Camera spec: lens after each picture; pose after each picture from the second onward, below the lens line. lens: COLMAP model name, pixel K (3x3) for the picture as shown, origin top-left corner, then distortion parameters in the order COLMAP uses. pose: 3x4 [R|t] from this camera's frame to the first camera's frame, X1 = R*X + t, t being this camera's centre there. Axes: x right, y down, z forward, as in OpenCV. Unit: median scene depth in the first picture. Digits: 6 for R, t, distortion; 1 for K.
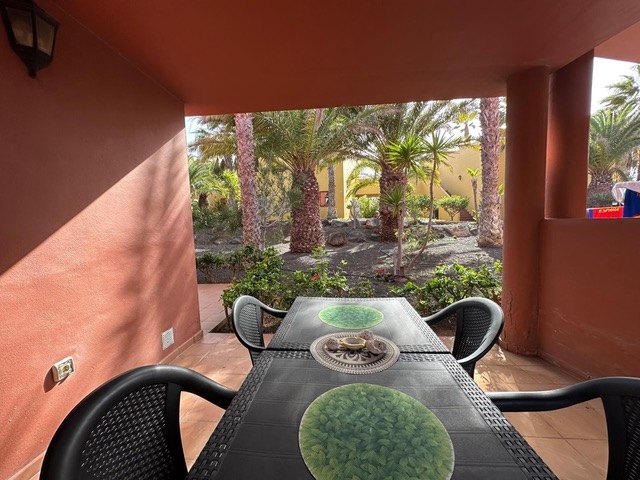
lens RADIAL K [[253.8, 0, 320.0], [0, 253.8, 240.0], [0, 0, 1]] dist [-0.000863, -0.000231]
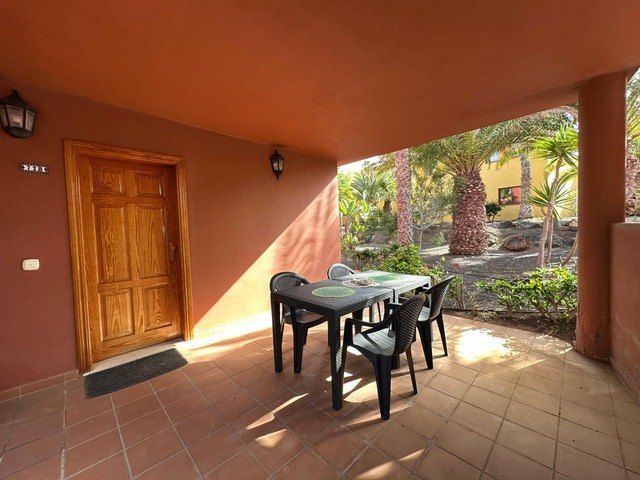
lens RADIAL K [[261.6, 0, 320.0], [0, 261.6, 240.0], [0, 0, 1]] dist [0.010137, -0.000045]
pose [[0.746545, 0.024740, -0.664874, 0.221872], [-0.029923, 0.999546, 0.003595, 0.004937], [0.664661, 0.017211, 0.746947, -0.162260]]
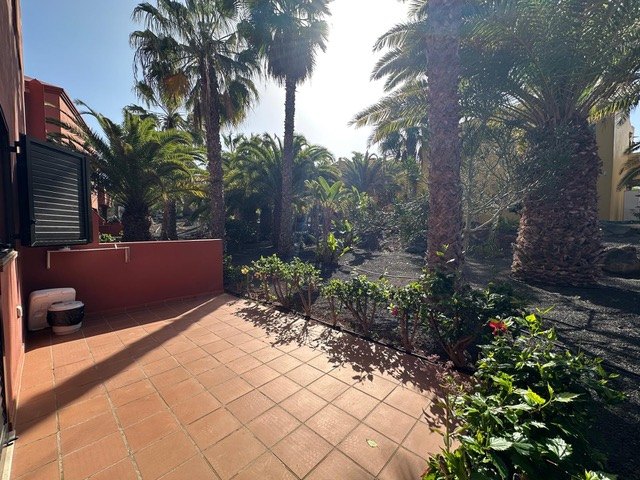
lens RADIAL K [[261.6, 0, 320.0], [0, 261.6, 240.0], [0, 0, 1]] dist [0.010137, -0.000045]
pose [[0.776330, 0.051247, -0.628240, -0.101127], [-0.072279, 0.997353, -0.007960, -0.002292], [0.626169, 0.051588, 0.777979, 0.346665]]
